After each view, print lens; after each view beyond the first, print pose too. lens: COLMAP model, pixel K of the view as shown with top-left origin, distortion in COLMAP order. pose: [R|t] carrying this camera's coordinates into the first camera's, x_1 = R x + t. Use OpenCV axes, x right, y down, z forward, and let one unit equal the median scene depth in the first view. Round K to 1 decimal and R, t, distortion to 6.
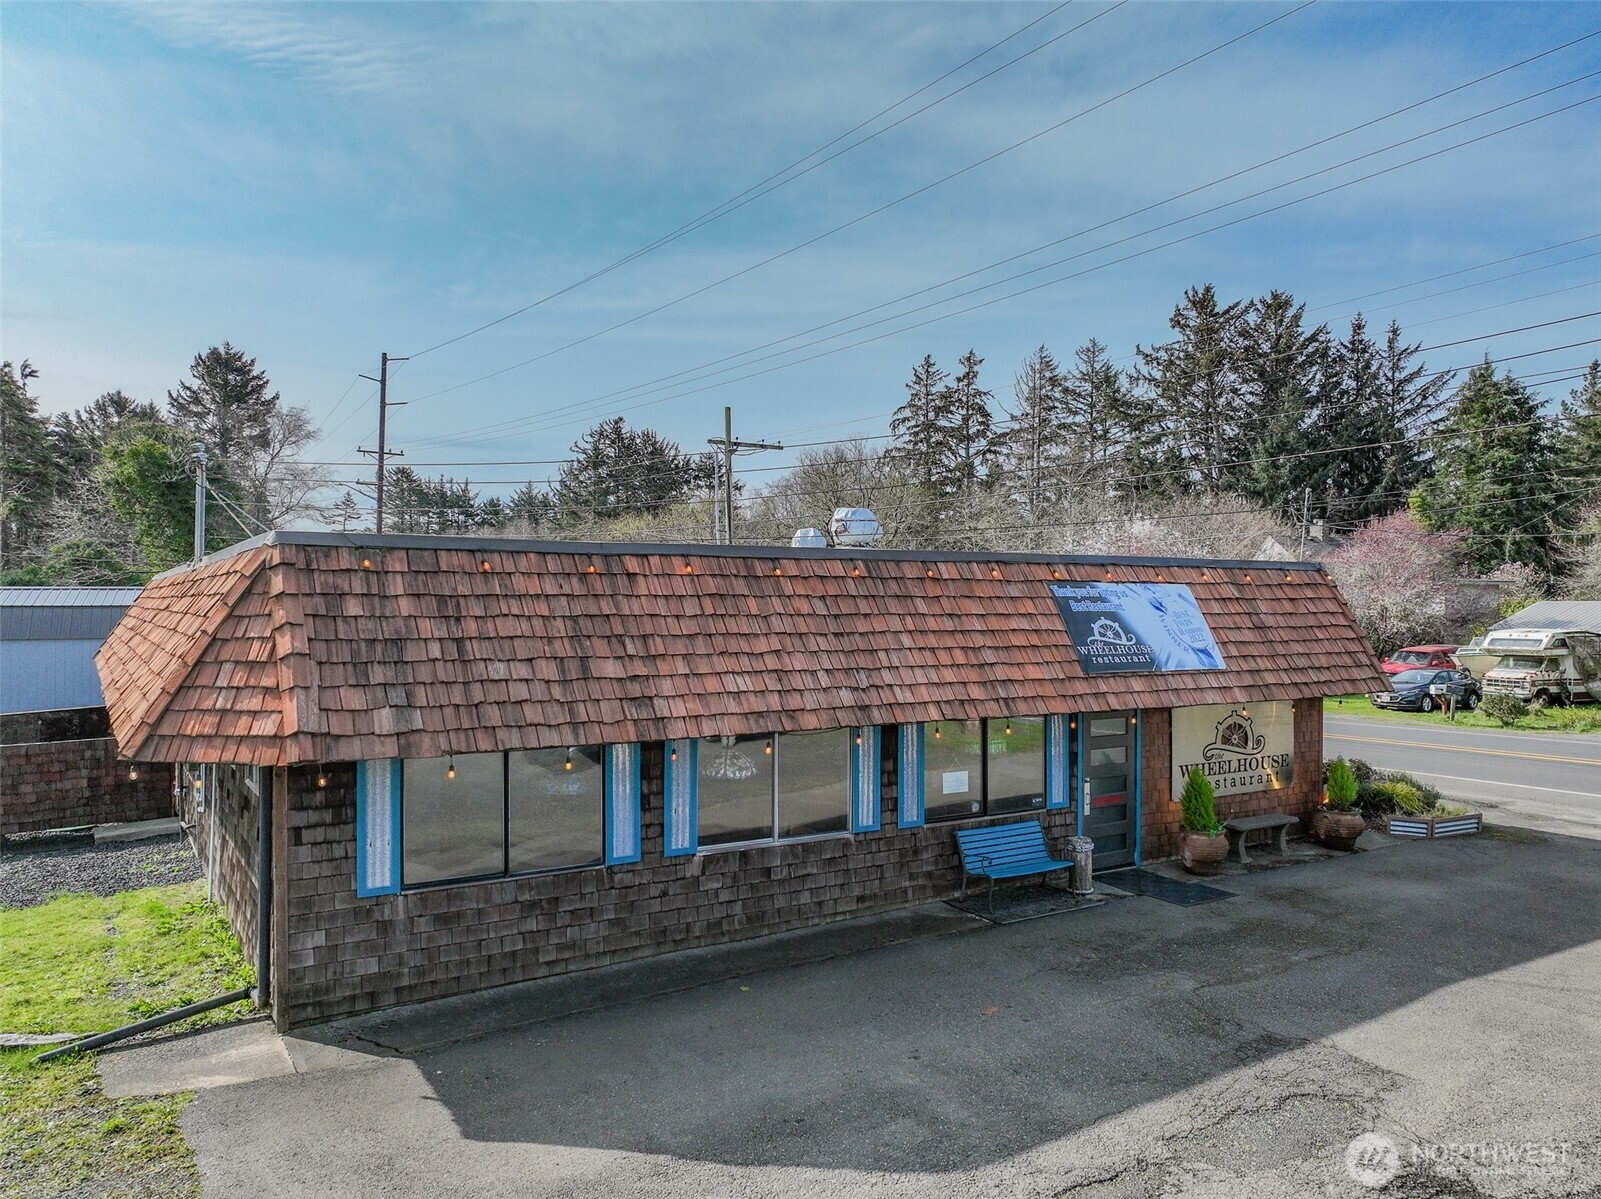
lens RADIAL K [[1153.5, 0, 794.1], [0, 1153.5, 605.8], [0, 0, 1]] dist [0.002552, 0.002445]
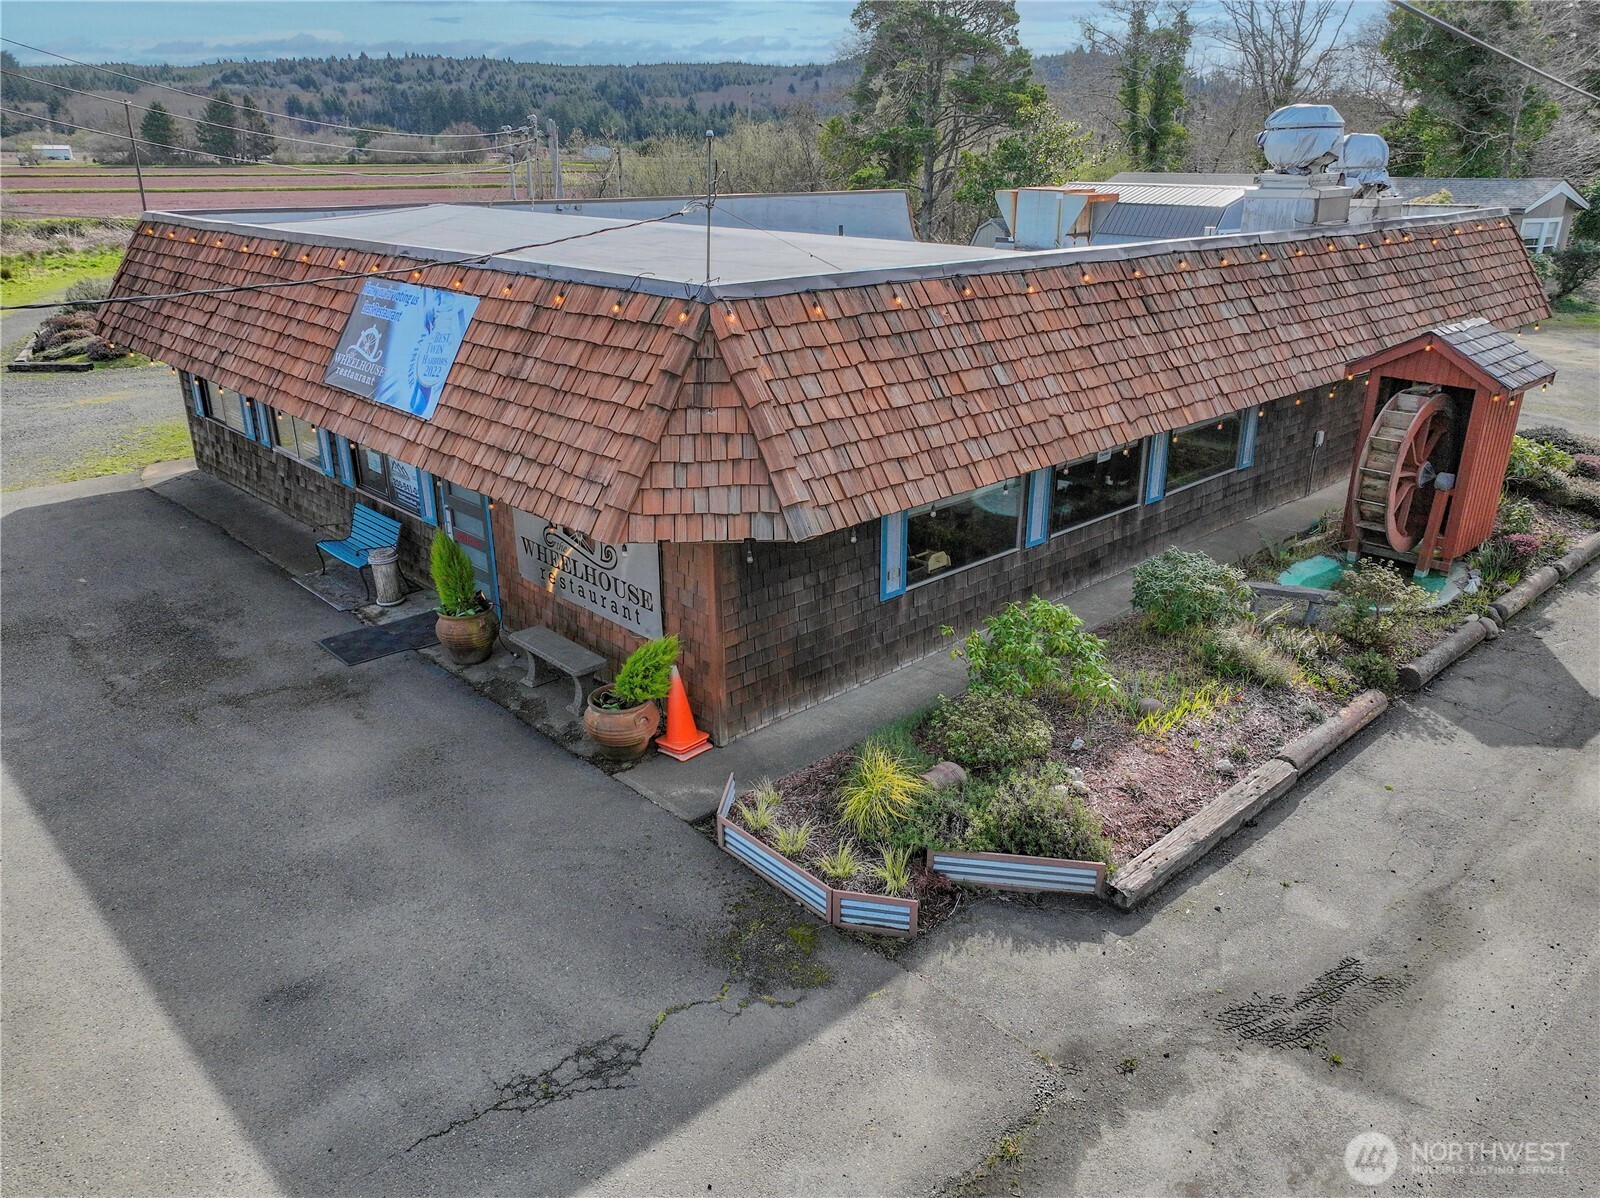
lens RADIAL K [[1152.8, 0, 793.6], [0, 1152.8, 605.3], [0, 0, 1]] dist [0.002552, 0.002445]
pose [[0.215854, 0.368988, -0.904021, 1.428702], [-0.000113, 0.925857, 0.377874, -0.145526], [0.976426, -0.081463, 0.199892, 1.335410]]
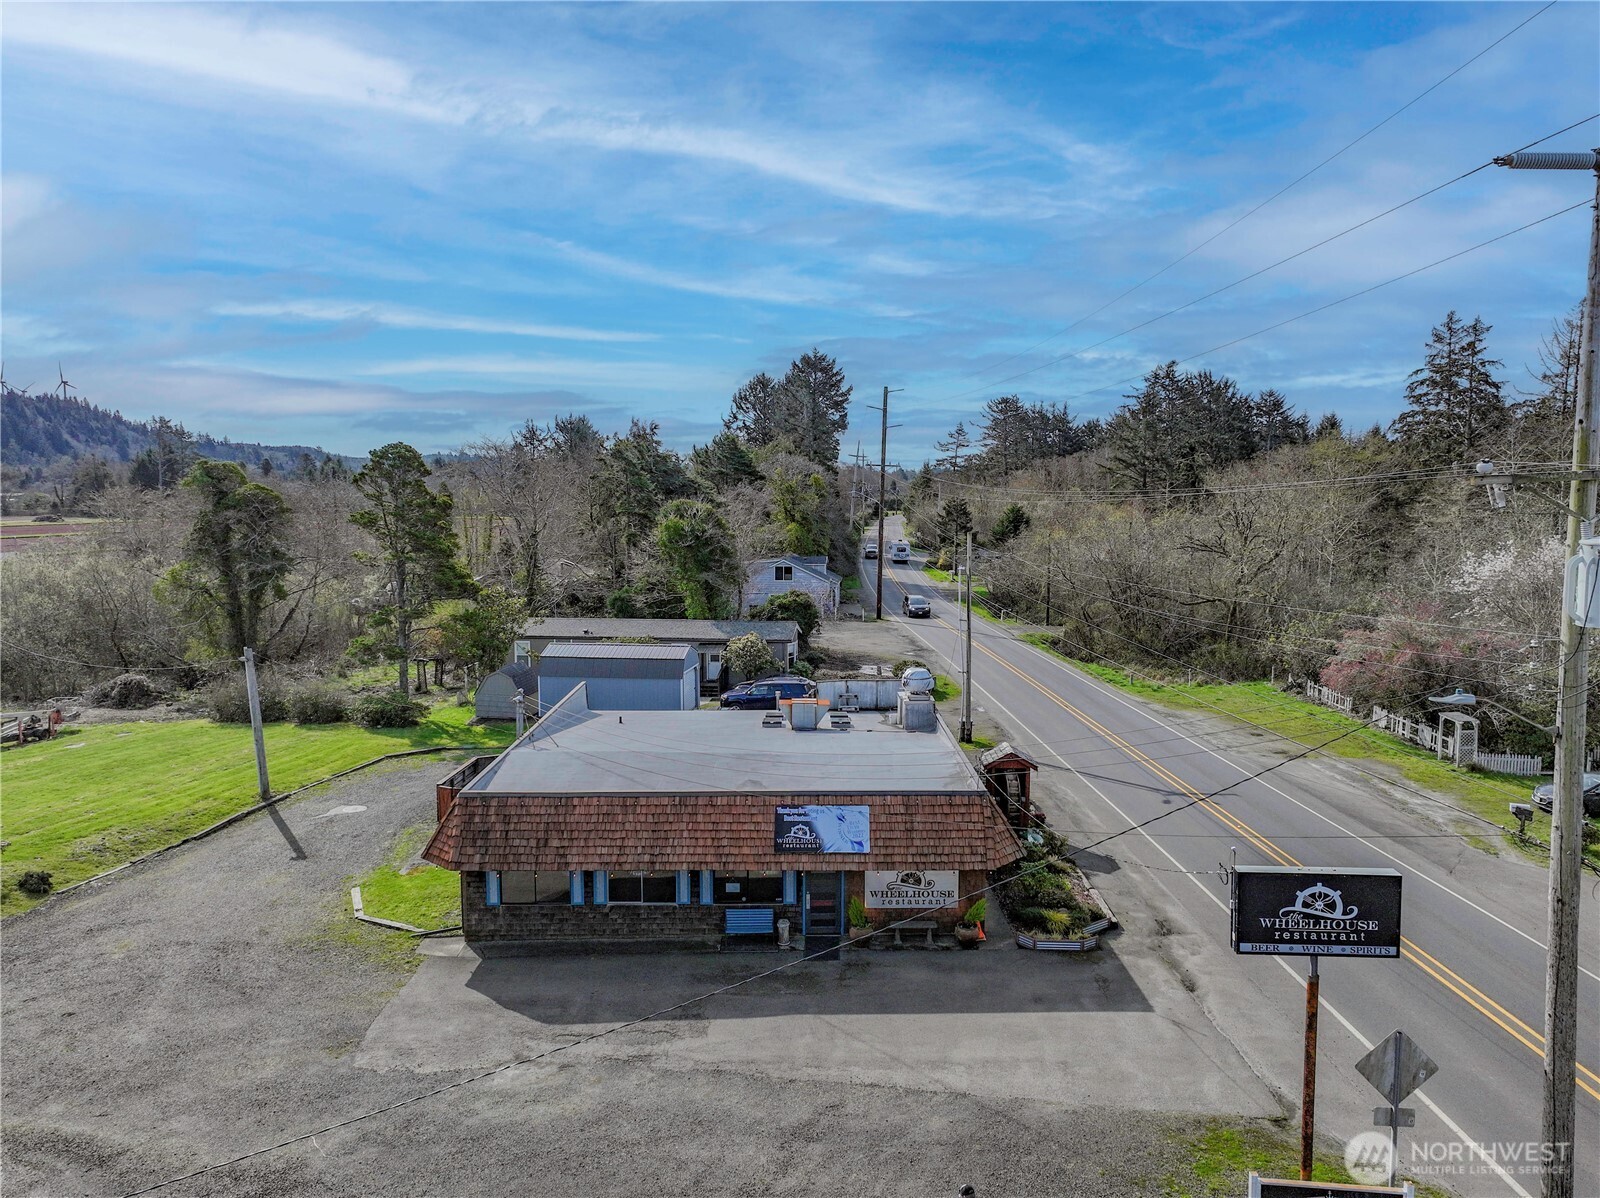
lens RADIAL K [[1131.7, 0, 795.6], [0, 1131.7, 601.9], [0, 0, 1]] dist [-0.000532, -0.000052]
pose [[0.852815, 0.047570, -0.520041, 1.618928], [0.001567, 0.995605, 0.093642, -0.729772], [0.522210, -0.080674, 0.848993, -0.949093]]
